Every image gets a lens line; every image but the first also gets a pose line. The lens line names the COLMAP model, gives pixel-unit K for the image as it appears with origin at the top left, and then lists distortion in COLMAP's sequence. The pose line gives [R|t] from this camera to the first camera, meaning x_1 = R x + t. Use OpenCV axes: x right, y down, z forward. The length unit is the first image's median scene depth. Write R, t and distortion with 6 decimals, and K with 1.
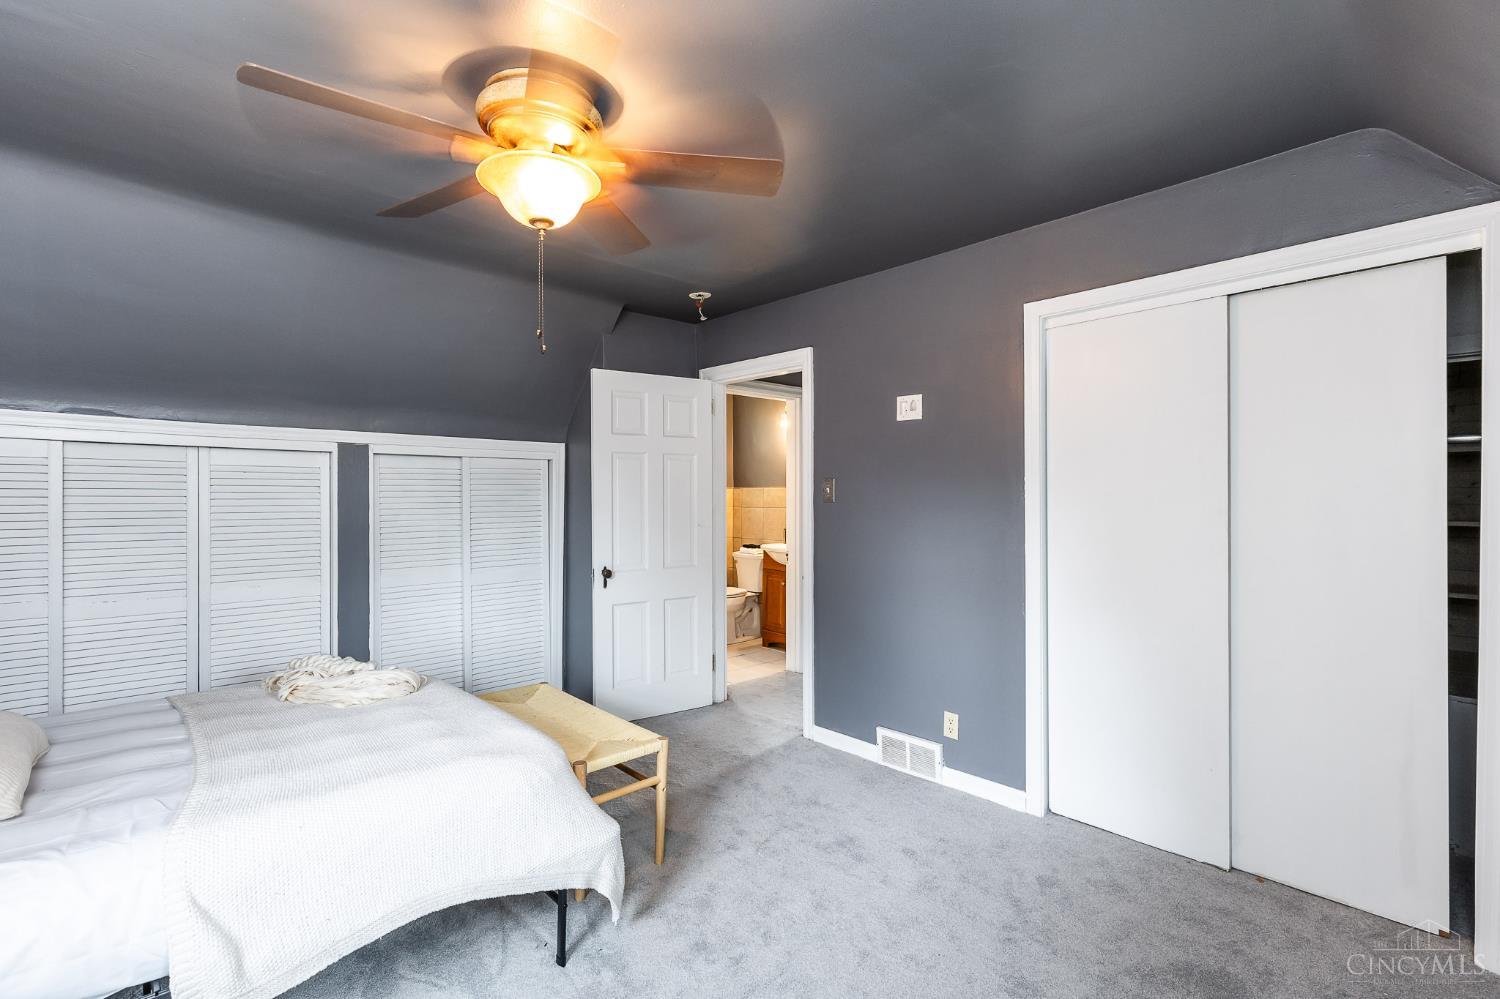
lens RADIAL K [[686.5, 0, 750.0], [0, 686.5, 499.5], [0, 0, 1]] dist [0.001375, 0.000182]
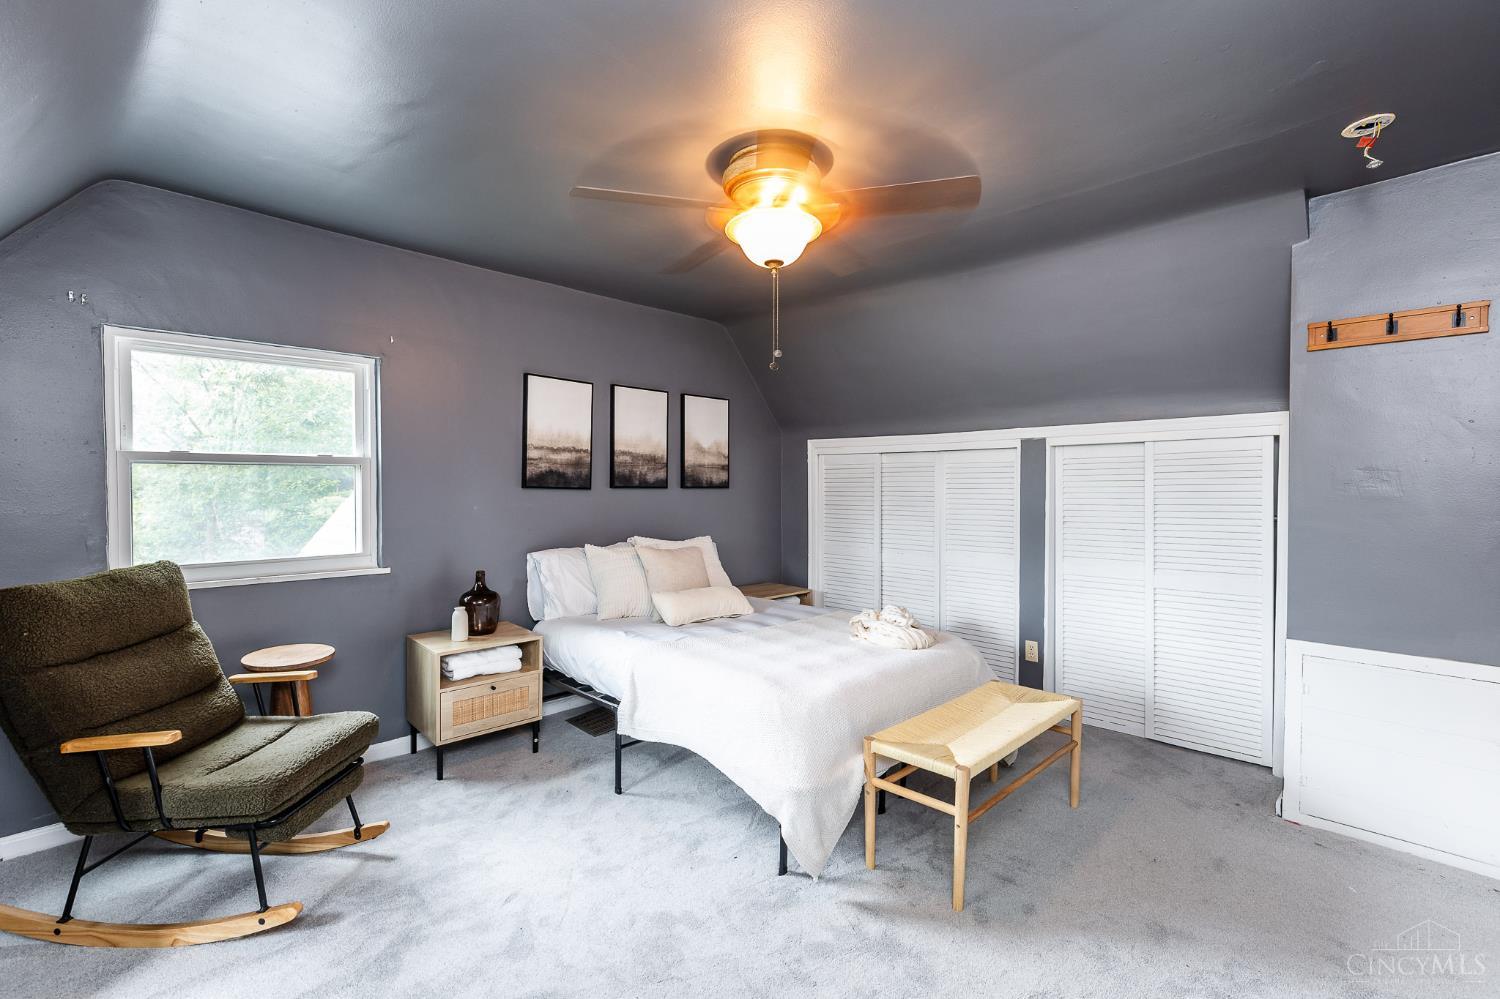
lens RADIAL K [[686.5, 0, 750.0], [0, 686.5, 499.5], [0, 0, 1]] dist [0.001375, 0.000182]
pose [[0.051065, 0.012337, -0.998619, 0.514345], [0.003772, 0.999914, 0.012546, 0.001260], [0.998688, -0.004407, 0.051014, 0.502199]]
